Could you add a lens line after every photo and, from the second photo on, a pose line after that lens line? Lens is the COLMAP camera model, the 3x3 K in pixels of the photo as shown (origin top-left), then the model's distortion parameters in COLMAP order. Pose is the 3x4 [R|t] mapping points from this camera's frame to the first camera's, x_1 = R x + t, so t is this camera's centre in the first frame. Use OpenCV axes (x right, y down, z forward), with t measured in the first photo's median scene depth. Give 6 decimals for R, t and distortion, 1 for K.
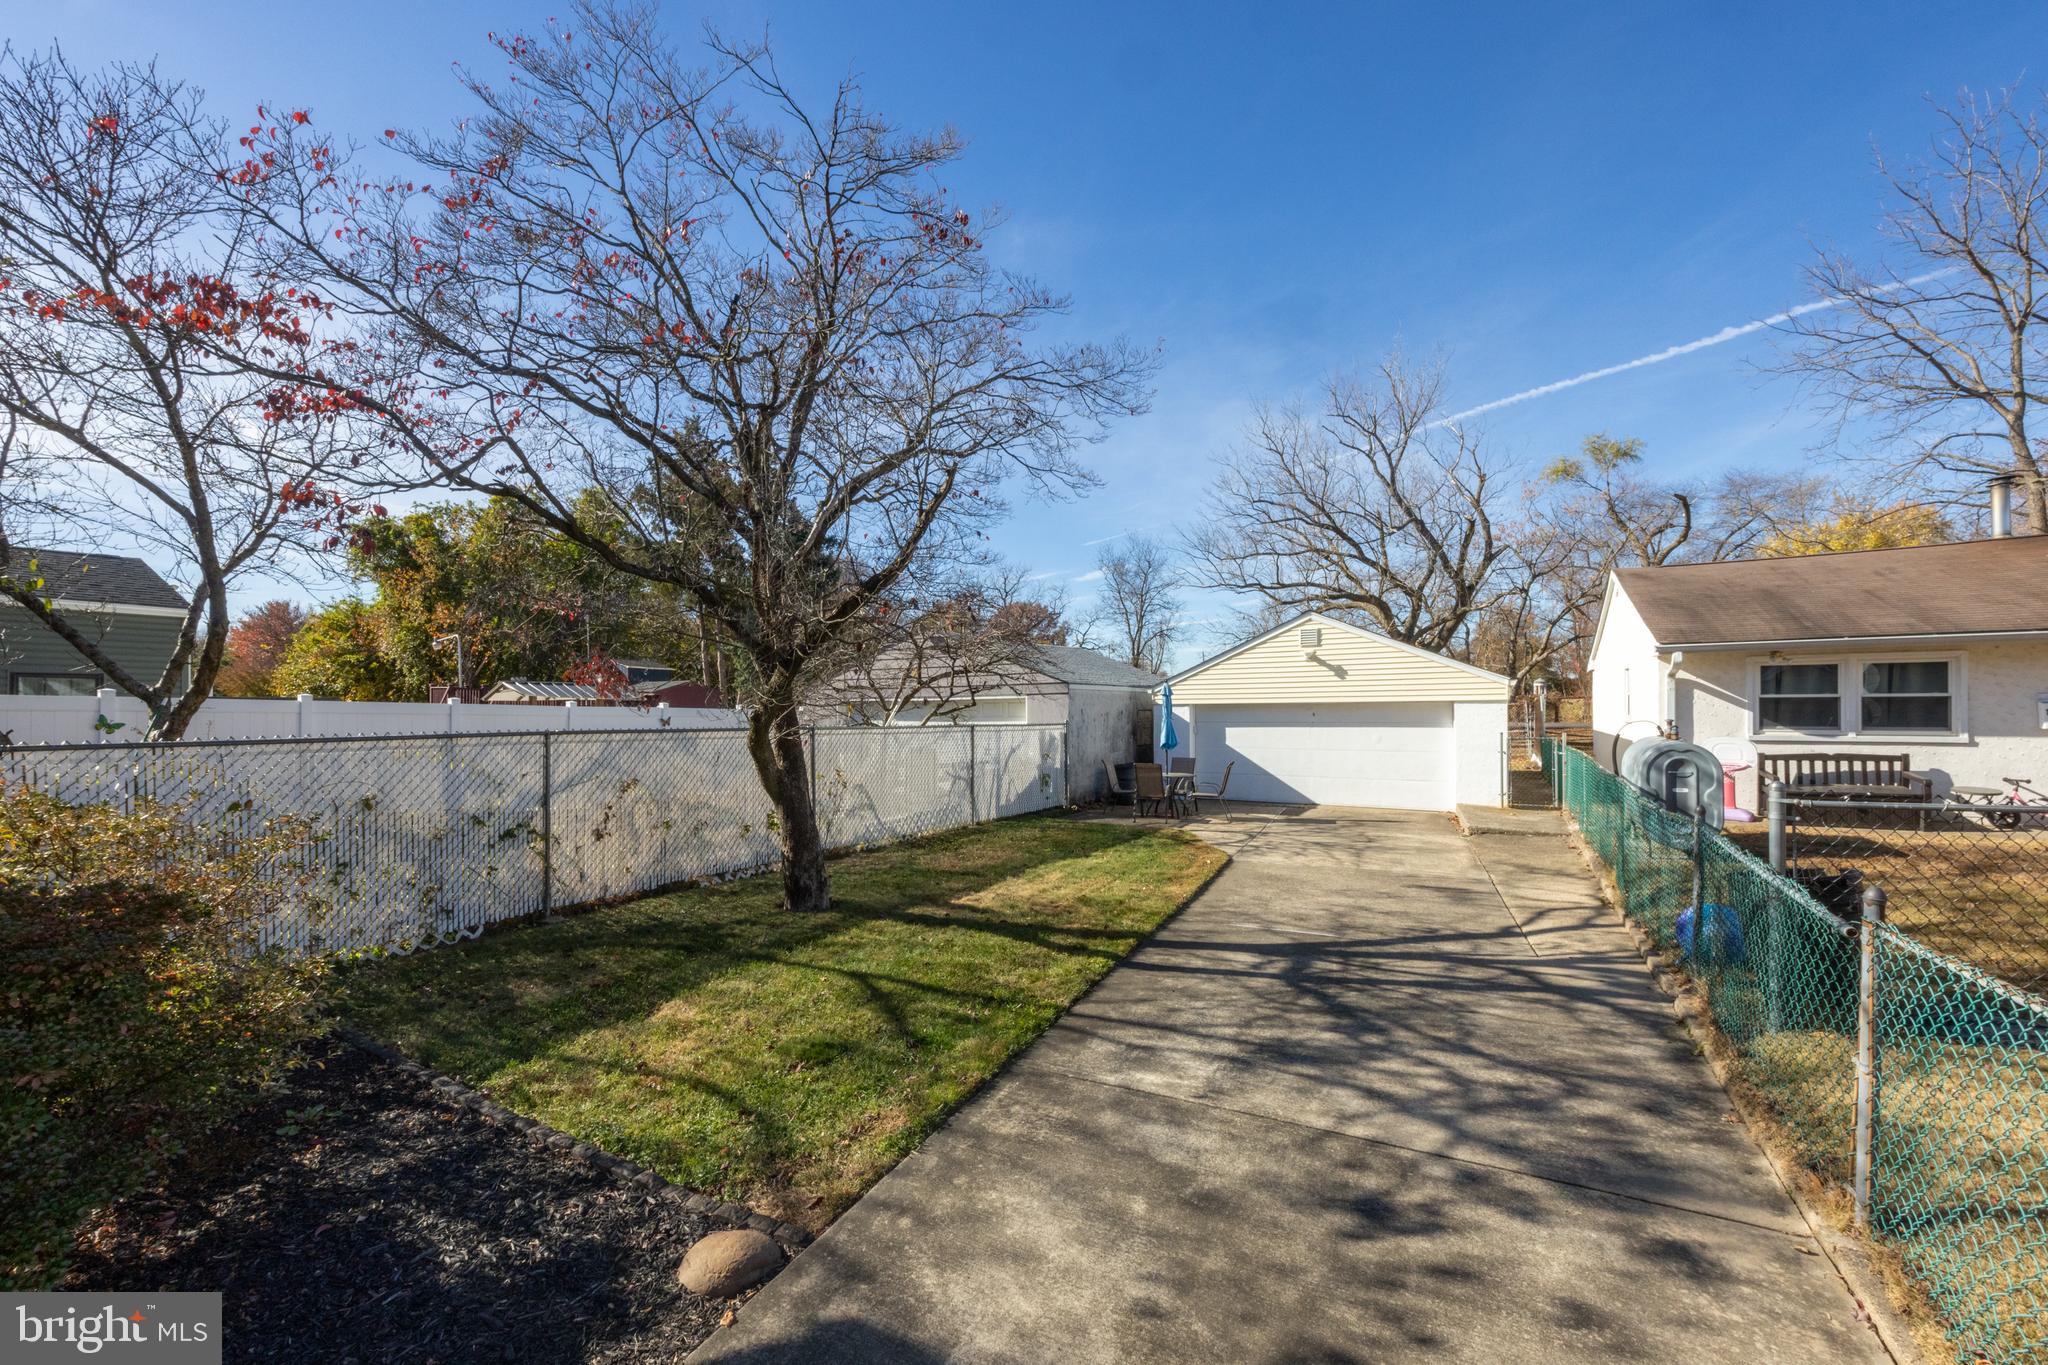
lens RADIAL K [[803.4, 0, 1011.3], [0, 803.4, 700.7], [0, 0, 1]] dist [-0.001647, 0.000131]
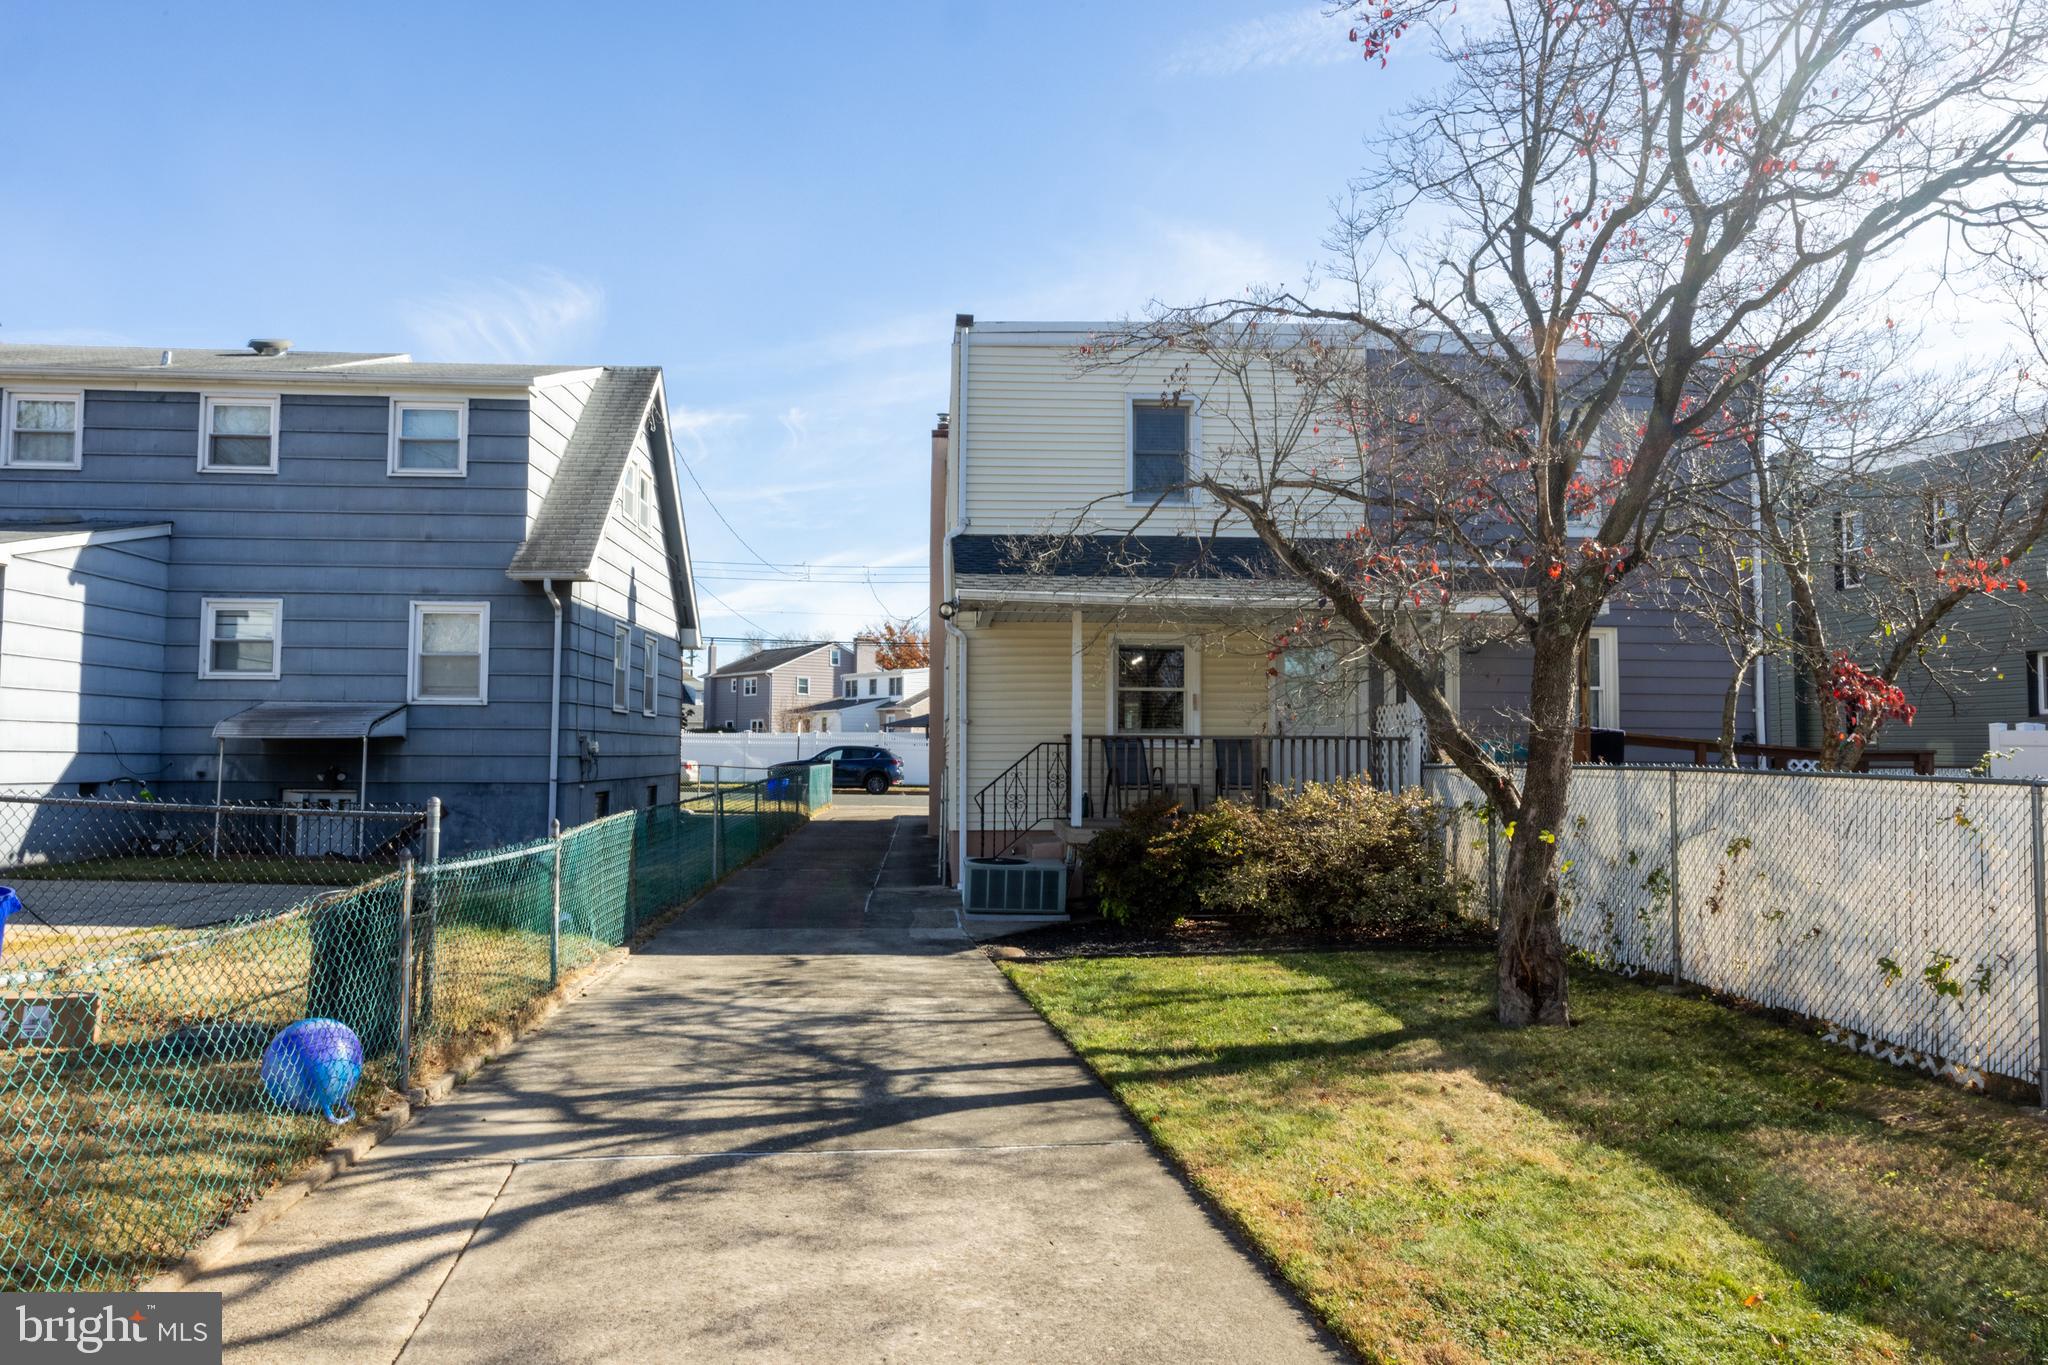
lens RADIAL K [[1357.8, 0, 1024.0], [0, 1357.8, 682.5], [0, 0, 1]] dist [0.001007, -0.003050]
pose [[-0.816312, -0.033943, -0.576612, 0.865484], [-0.002071, 0.998437, -0.055842, 0.030989], [0.577607, -0.044391, -0.815107, 1.870607]]
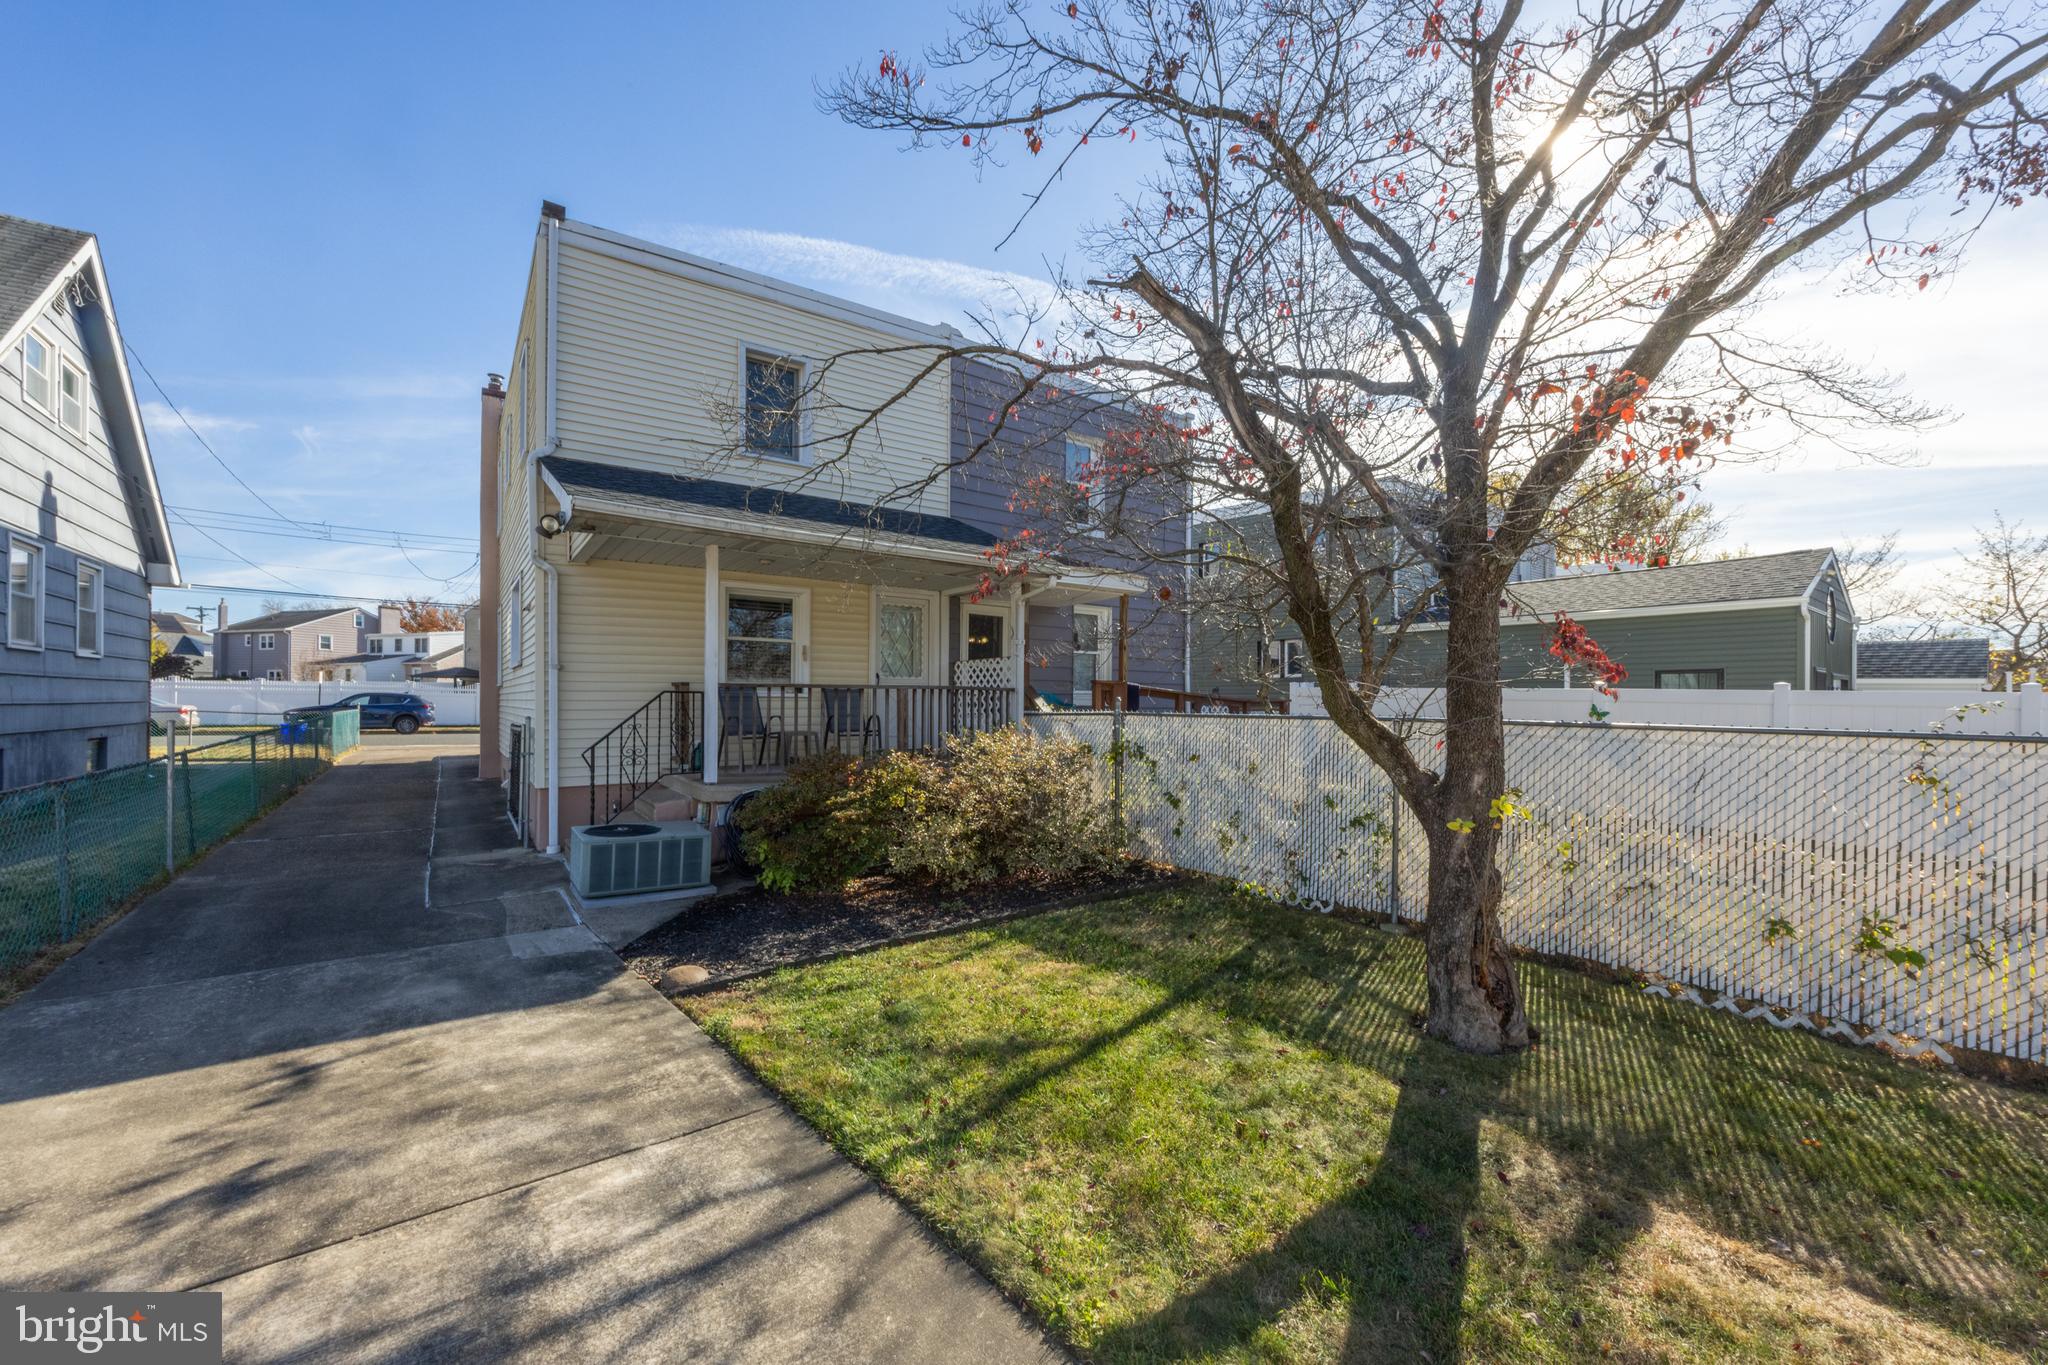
lens RADIAL K [[803.4, 0, 1011.3], [0, 803.4, 700.7], [0, 0, 1]] dist [-0.001647, 0.000131]
pose [[-0.398247, -0.002434, -0.917275, 0.437488], [-0.001037, 0.999997, -0.002203, 0.022170], [0.917278, 0.000074, -0.398248, 1.008530]]
